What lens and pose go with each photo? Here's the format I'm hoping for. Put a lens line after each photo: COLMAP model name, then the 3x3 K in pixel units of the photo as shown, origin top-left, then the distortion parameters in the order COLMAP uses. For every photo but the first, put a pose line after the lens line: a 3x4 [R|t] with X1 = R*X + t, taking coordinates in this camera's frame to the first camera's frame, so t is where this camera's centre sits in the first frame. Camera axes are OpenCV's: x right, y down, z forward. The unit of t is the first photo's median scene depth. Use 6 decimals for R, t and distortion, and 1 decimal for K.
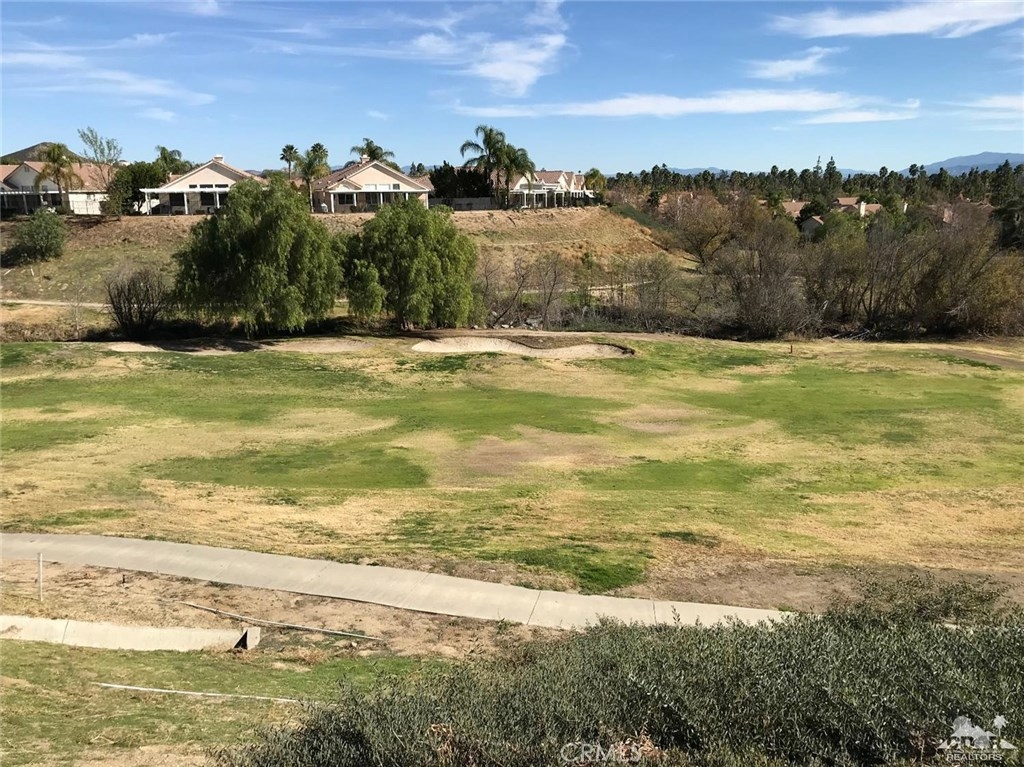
lens RADIAL K [[839.7, 0, 510.9], [0, 839.7, 380.0], [0, 0, 1]] dist [0.022396, 0.002940]
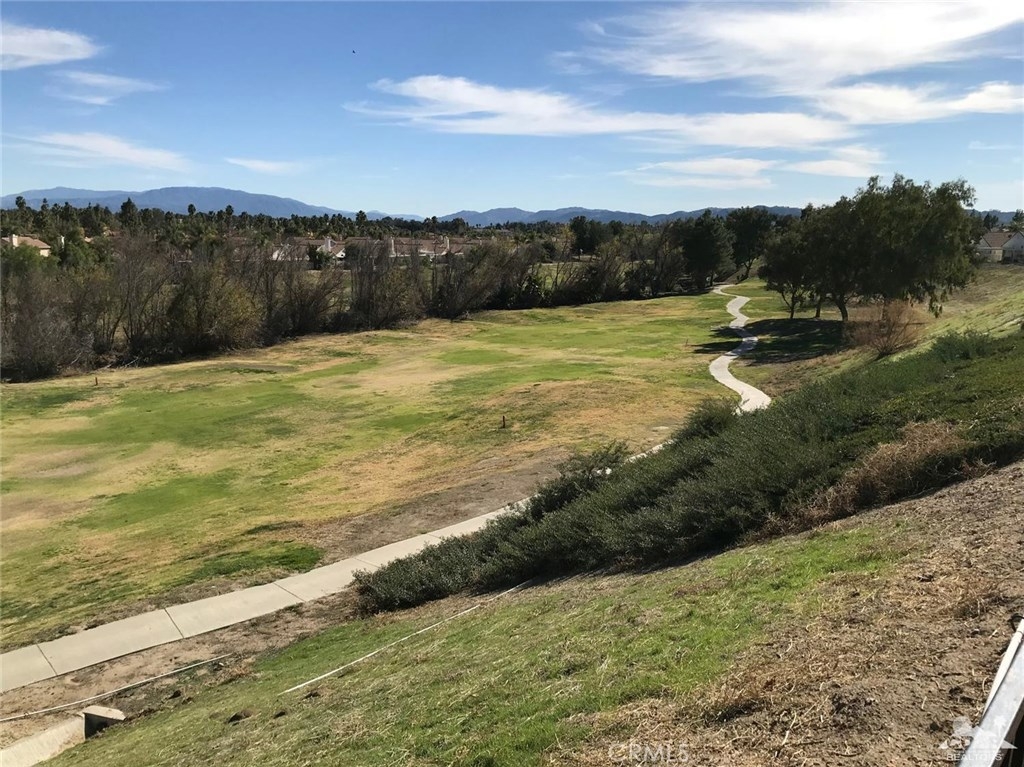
lens RADIAL K [[850.8, 0, 507.9], [0, 850.8, 351.0], [0, 0, 1]] dist [0.033323, -0.002333]
pose [[0.560130, -0.106713, 0.821502, -0.253447], [0.166747, 0.985895, 0.014373, -0.005867], [-0.811449, 0.128932, 0.570024, 0.023057]]
